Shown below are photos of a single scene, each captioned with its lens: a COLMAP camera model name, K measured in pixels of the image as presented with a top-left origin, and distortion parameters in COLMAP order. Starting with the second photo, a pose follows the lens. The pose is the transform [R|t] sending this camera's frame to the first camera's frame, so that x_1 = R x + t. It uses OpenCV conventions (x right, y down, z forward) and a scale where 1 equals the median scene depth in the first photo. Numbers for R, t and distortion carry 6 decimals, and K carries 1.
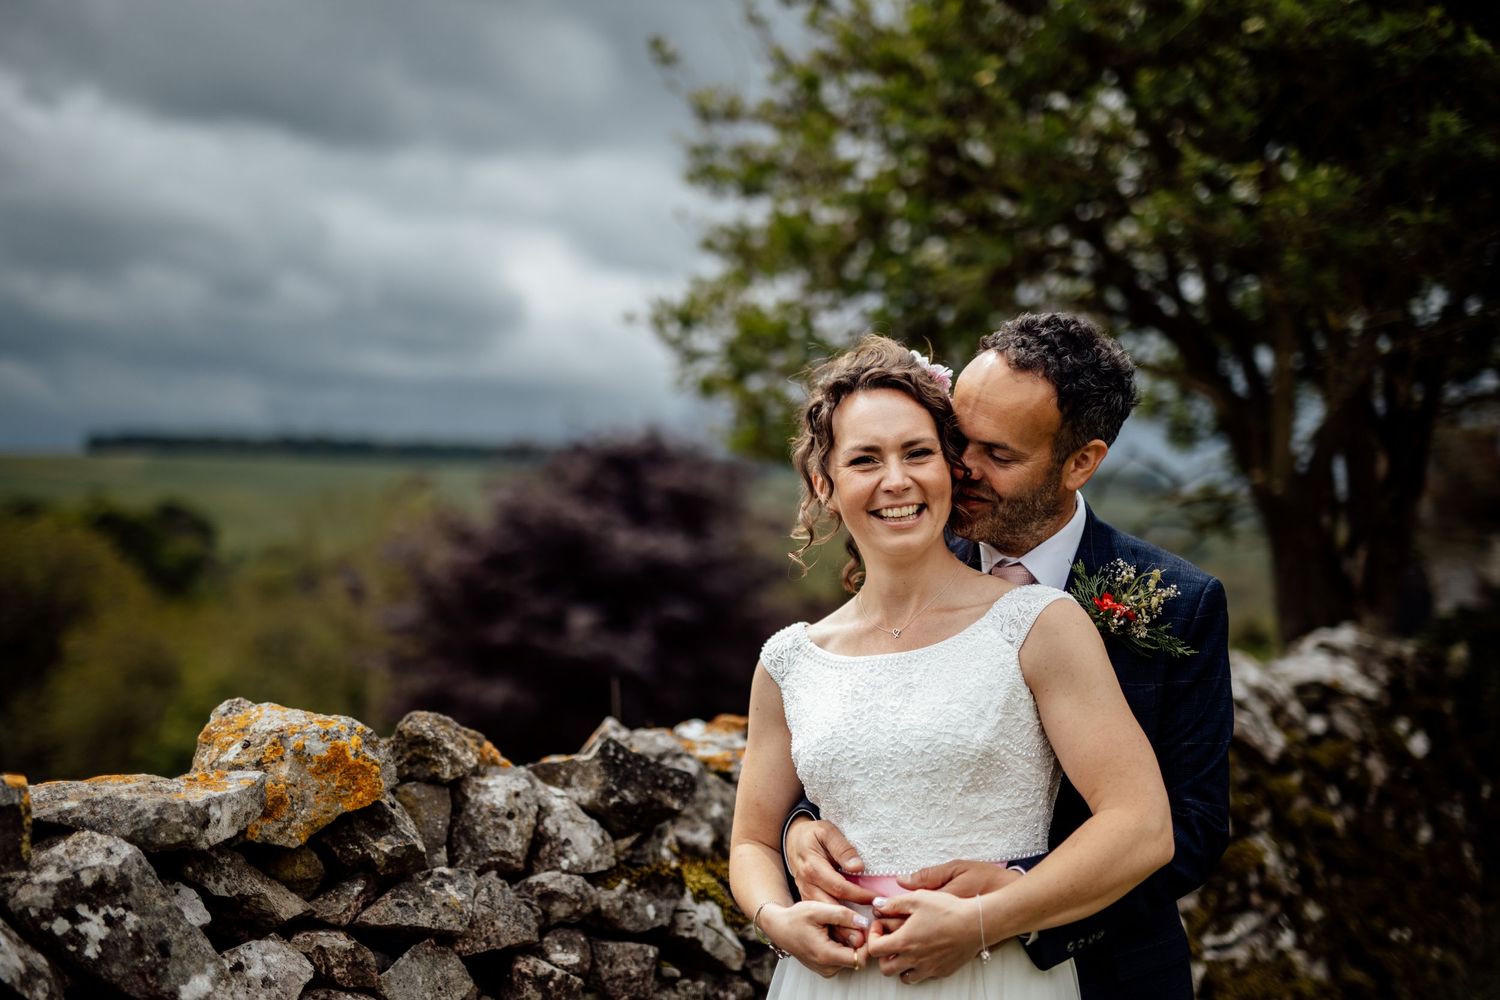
lens RADIAL K [[2223.7, 0, 740.4], [0, 2223.7, 498.9], [0, 0, 1]] dist [0.049878, 0.000000]
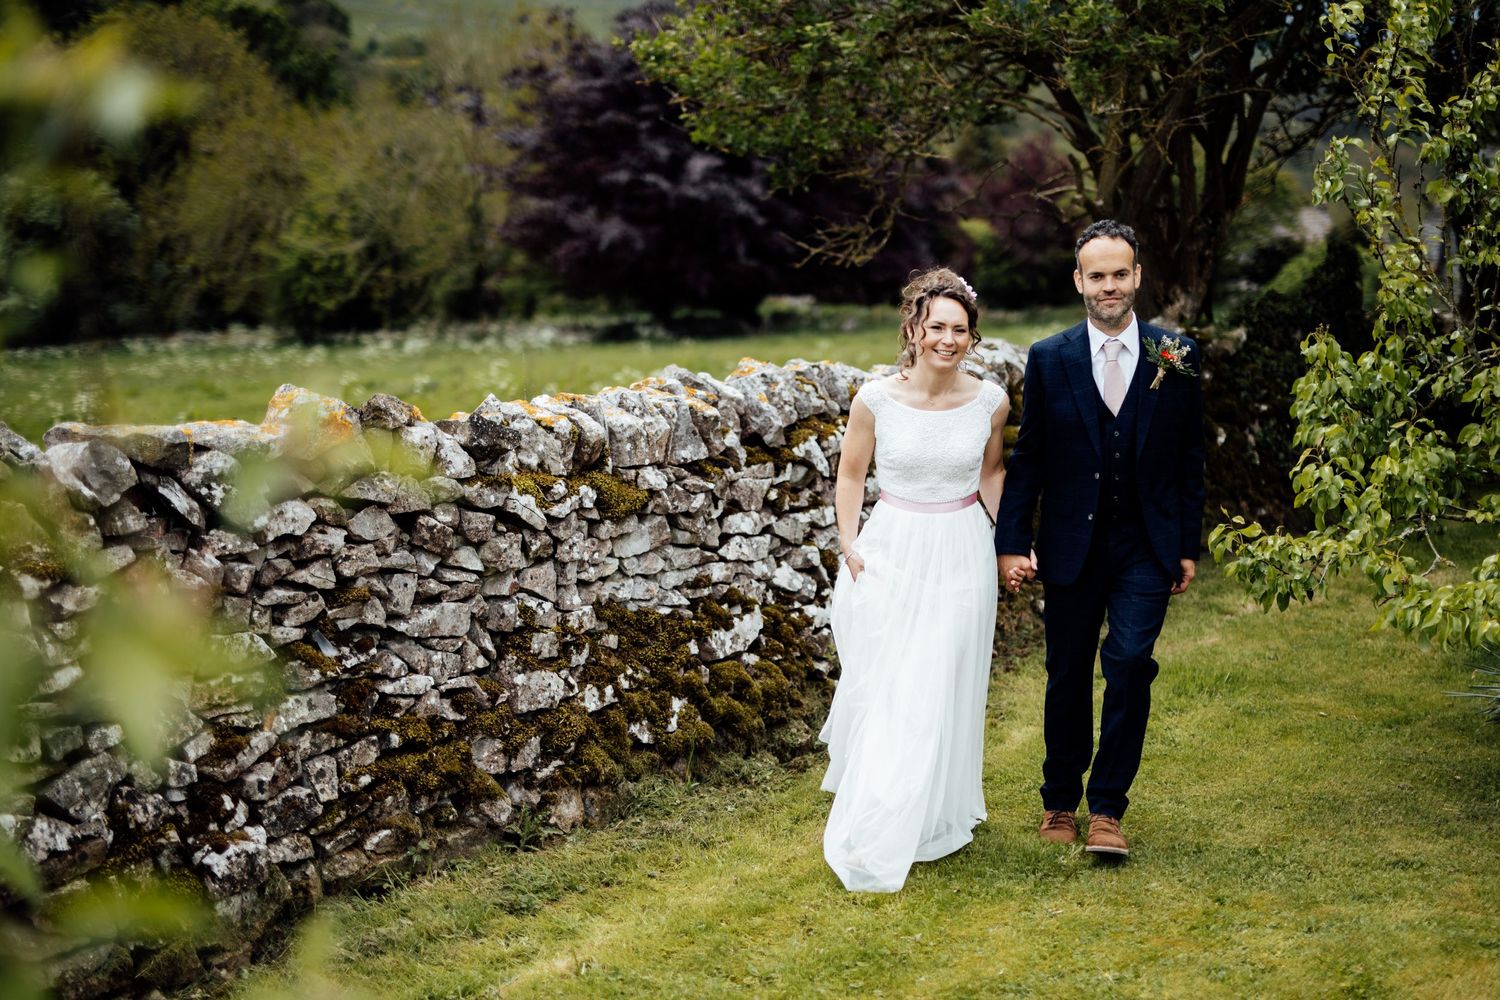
lens RADIAL K [[2223.7, 0, 755.9], [0, 2223.7, 497.7], [0, 0, 1]] dist [0.049878, 0.000000]
pose [[0.995714, 0.084065, -0.038557, 0.282526], [-0.074290, 0.975311, 0.207967, -0.258301], [0.055088, -0.204211, 0.977376, -0.977303]]
